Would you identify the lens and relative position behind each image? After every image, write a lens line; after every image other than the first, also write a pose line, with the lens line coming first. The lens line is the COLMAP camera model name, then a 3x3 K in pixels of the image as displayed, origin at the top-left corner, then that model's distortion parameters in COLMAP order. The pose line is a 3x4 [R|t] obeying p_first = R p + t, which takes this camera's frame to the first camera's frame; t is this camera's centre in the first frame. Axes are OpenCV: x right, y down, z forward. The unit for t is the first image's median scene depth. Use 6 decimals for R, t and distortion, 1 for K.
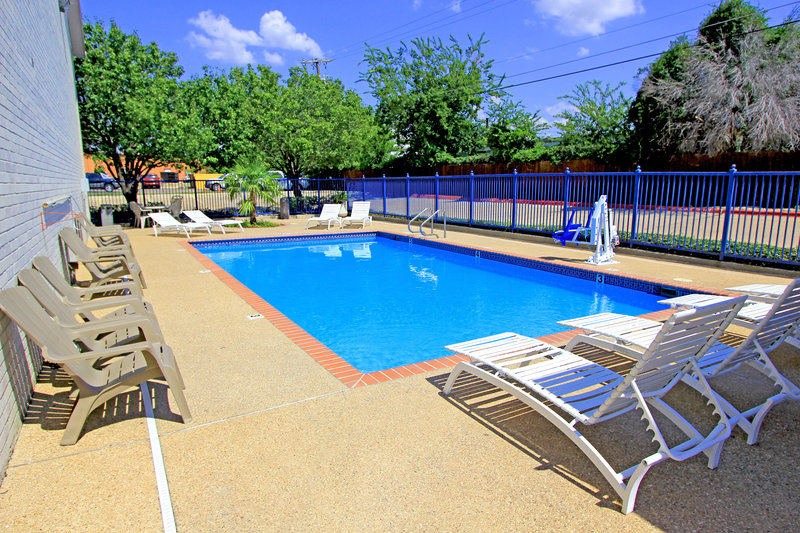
lens RADIAL K [[530.0, 0, 400.0], [0, 530.0, 266.5], [0, 0, 1]] dist [-0.044107, 0.033183]
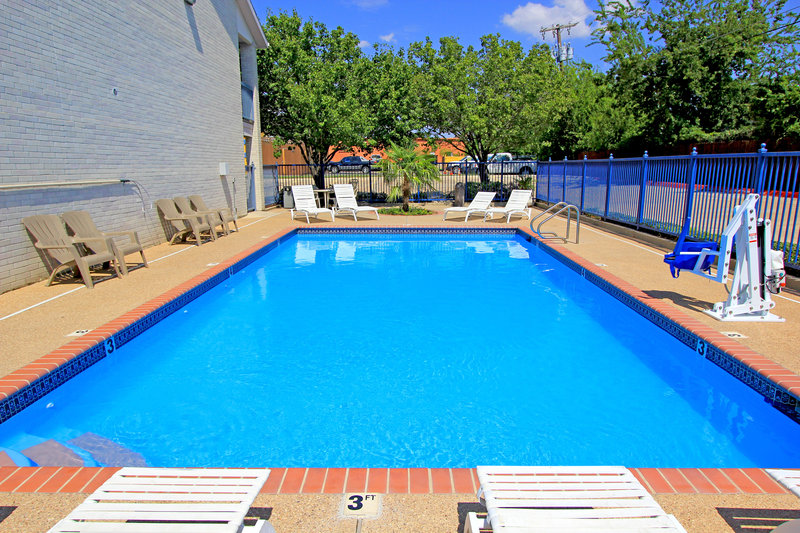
lens RADIAL K [[530.0, 0, 400.0], [0, 530.0, 266.5], [0, 0, 1]] dist [-0.044107, 0.033183]
pose [[0.846359, 0.098190, -0.523483, 0.159791], [-0.080972, 0.995156, 0.055748, -0.026616], [0.526422, -0.004795, 0.850210, 0.154860]]
